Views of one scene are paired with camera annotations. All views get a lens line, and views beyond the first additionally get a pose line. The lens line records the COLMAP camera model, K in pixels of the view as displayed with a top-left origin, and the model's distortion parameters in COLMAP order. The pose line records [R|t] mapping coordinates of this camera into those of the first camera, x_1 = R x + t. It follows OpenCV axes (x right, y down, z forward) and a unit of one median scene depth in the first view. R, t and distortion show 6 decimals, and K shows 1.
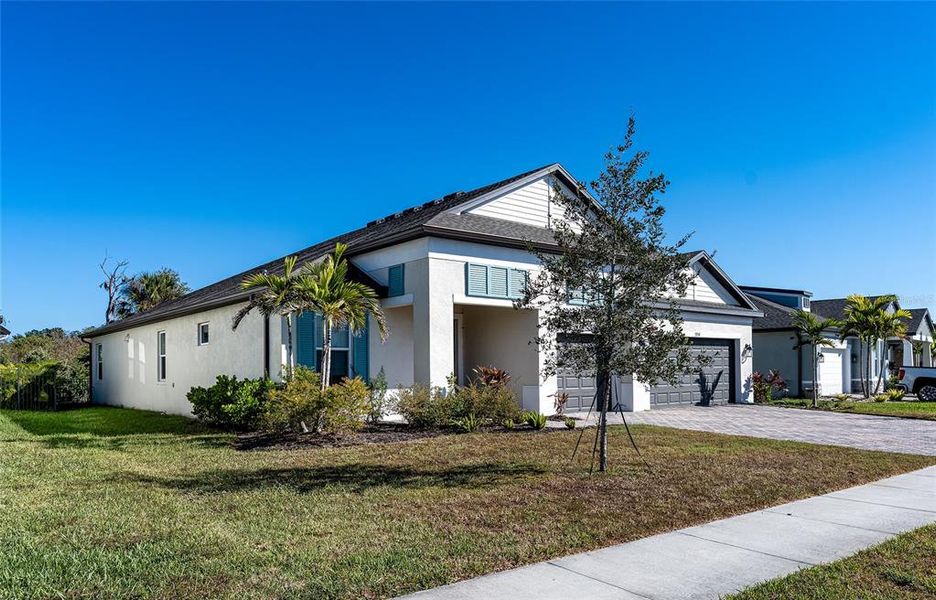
lens RADIAL K [[667.5, 0, 519.0], [0, 667.5, 362.3], [0, 0, 1]] dist [-0.000311, 0.002035]
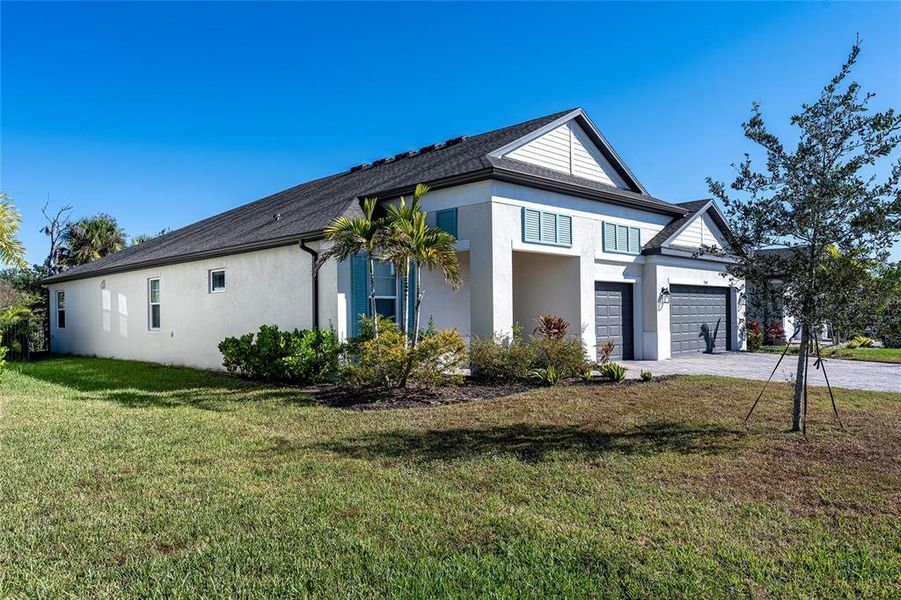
lens RADIAL K [[640.8, 0, 450.3], [0, 640.8, 318.0], [0, 0, 1]] dist [0.000339, 0.000775]
pose [[0.997995, -0.000707, 0.063293, -0.213793], [-0.000215, 0.999894, 0.014560, -0.003334], [-0.063297, -0.014544, 0.997889, 0.074750]]
